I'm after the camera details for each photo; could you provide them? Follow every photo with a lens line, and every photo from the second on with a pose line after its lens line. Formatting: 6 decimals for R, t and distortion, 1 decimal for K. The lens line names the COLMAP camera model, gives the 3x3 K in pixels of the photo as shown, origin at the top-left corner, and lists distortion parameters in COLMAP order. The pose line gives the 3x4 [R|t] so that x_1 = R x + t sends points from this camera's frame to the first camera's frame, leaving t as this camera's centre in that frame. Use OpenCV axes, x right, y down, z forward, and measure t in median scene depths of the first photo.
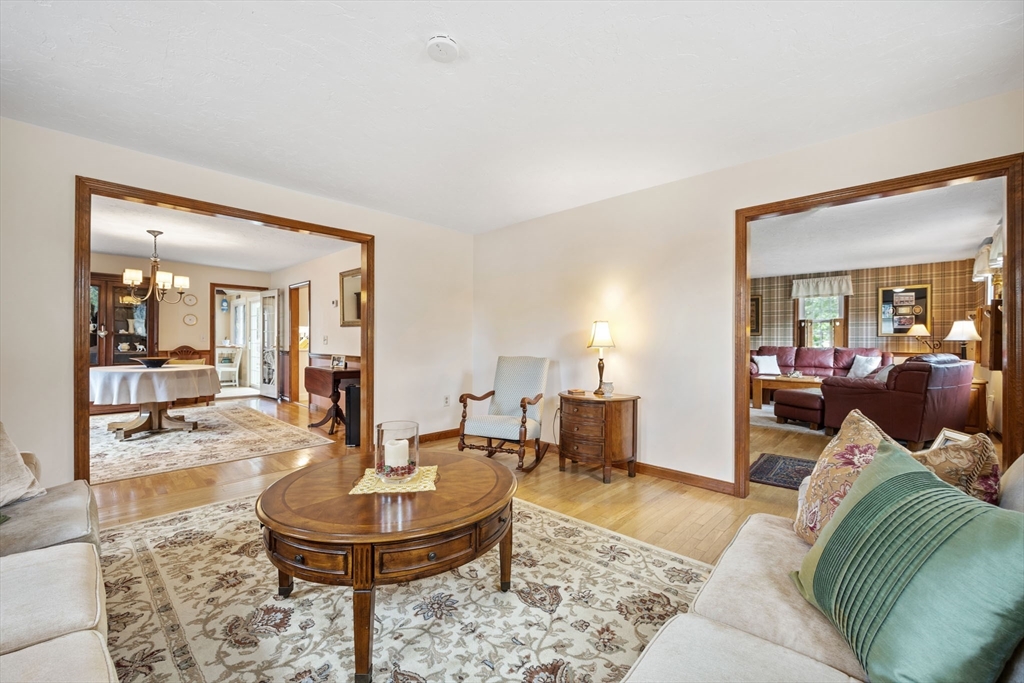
lens RADIAL K [[411.8, 0, 513.7], [0, 411.8, 341.7], [0, 0, 1]] dist [-0.002460, -0.000562]
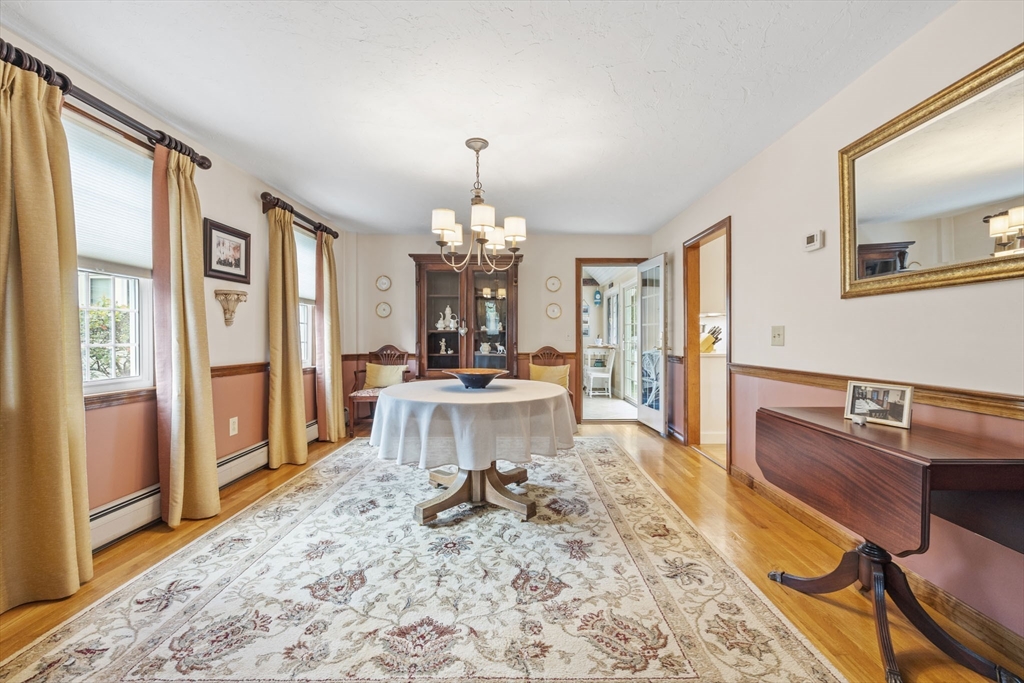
lens RADIAL K [[411.8, 0, 520.8], [0, 411.8, 342.4], [0, 0, 1]] dist [-0.002460, -0.000562]
pose [[0.687881, -0.001840, -0.725821, -0.279920], [0.005912, 0.999978, 0.003067, 0.000166], [0.725799, -0.006401, 0.687877, 0.430842]]
